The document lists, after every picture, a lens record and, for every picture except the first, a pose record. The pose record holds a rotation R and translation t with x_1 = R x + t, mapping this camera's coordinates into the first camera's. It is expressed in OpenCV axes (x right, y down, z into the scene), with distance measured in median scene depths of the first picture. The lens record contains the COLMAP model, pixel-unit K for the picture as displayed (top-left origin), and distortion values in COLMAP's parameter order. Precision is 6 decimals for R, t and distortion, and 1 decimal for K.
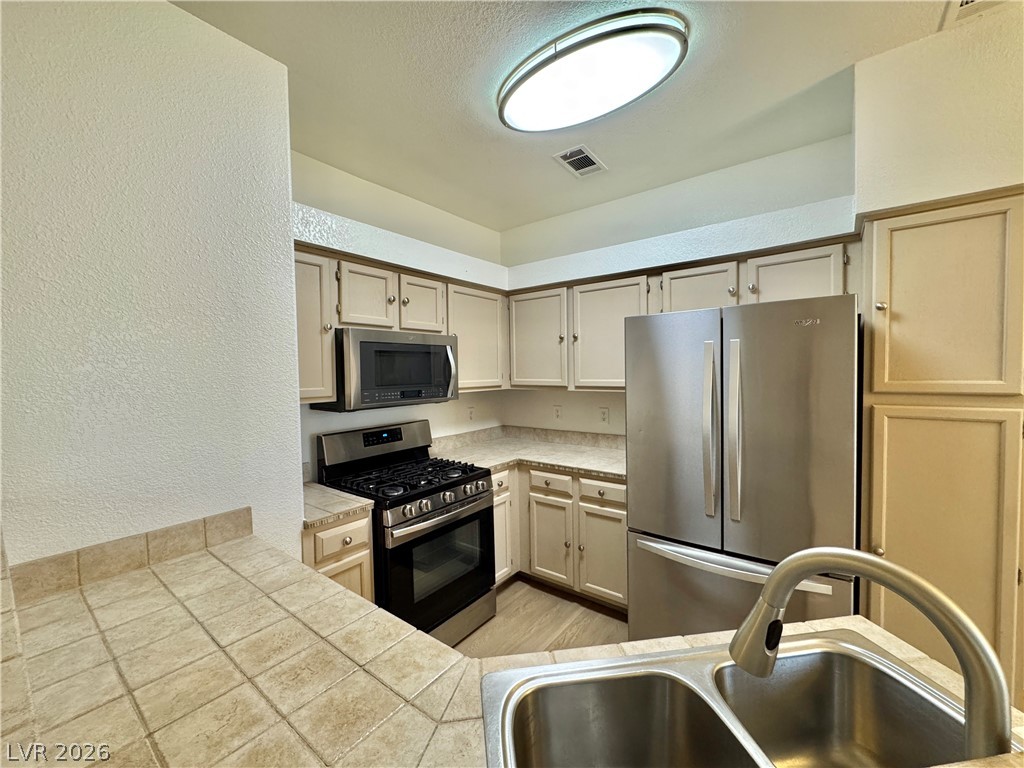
lens RADIAL K [[407.7, 0, 512.0], [0, 407.7, 384.0], [0, 0, 1]] dist [-0.003316, 0.000194]
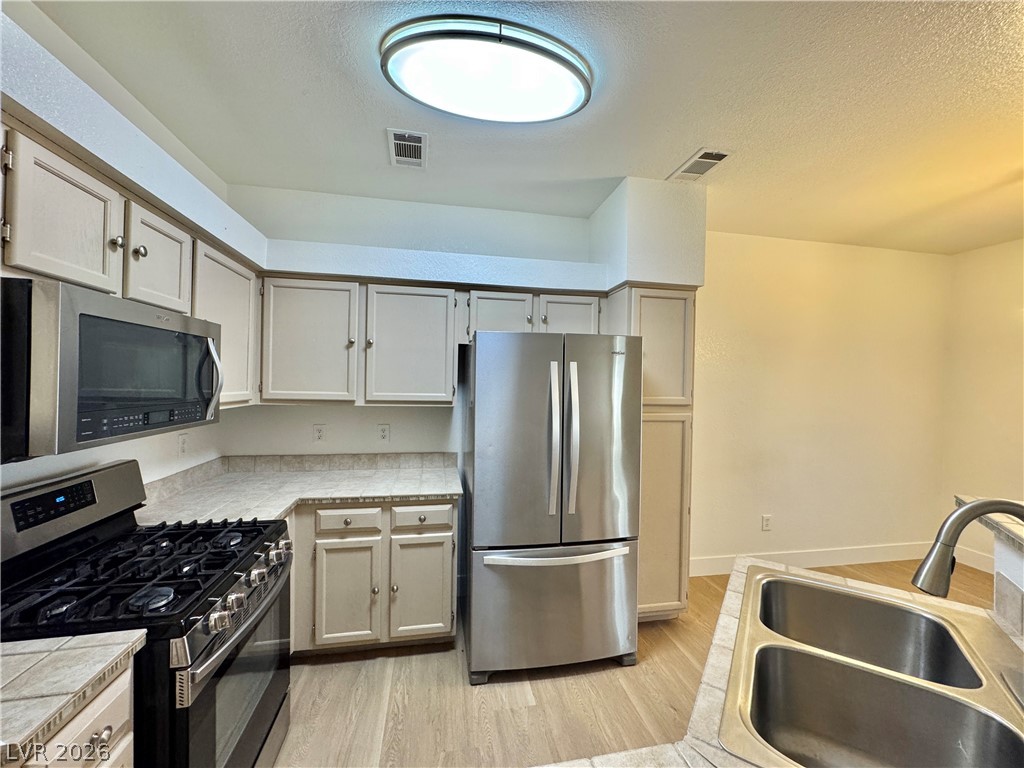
lens RADIAL K [[407.7, 0, 512.0], [0, 407.7, 384.0], [0, 0, 1]] dist [-0.003316, 0.000194]
pose [[0.660205, 0.024333, 0.750691, -0.319564], [-0.003253, 0.999558, -0.029539, -0.005453], [-0.751078, 0.017060, 0.659993, 0.235154]]
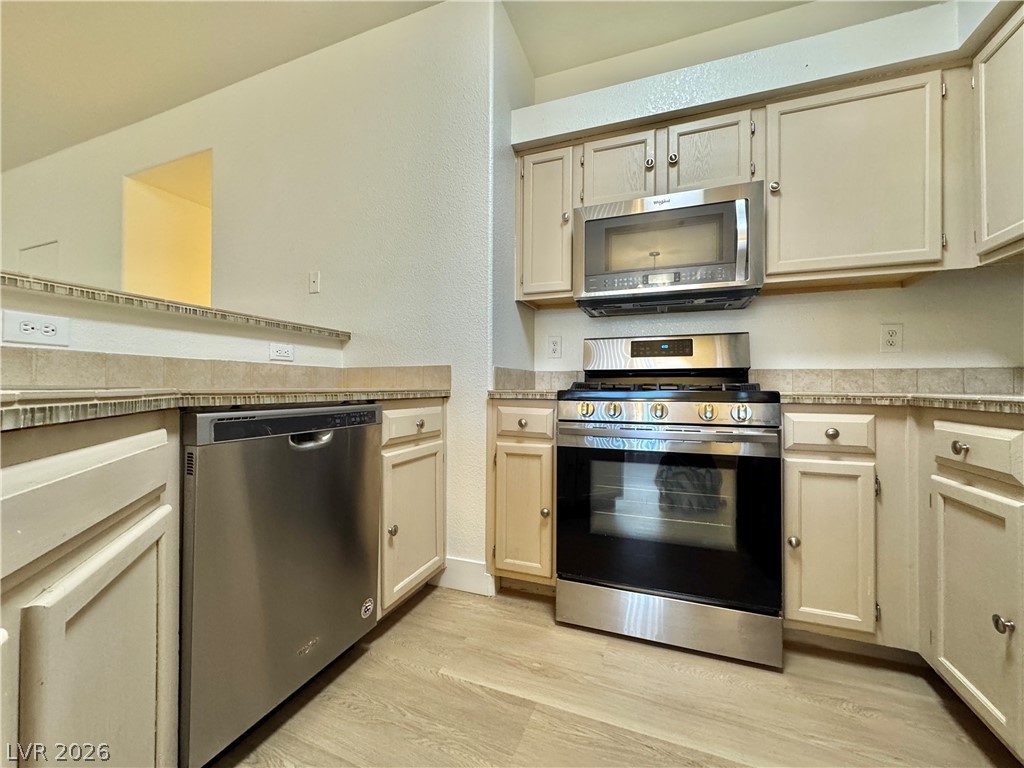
lens RADIAL K [[407.7, 0, 512.0], [0, 407.7, 384.0], [0, 0, 1]] dist [-0.003316, 0.000194]
pose [[0.283580, 0.011264, -0.958882, 0.353783], [-0.044208, 0.999021, -0.001339, 0.209304], [0.957929, 0.042770, 0.283800, 0.494495]]
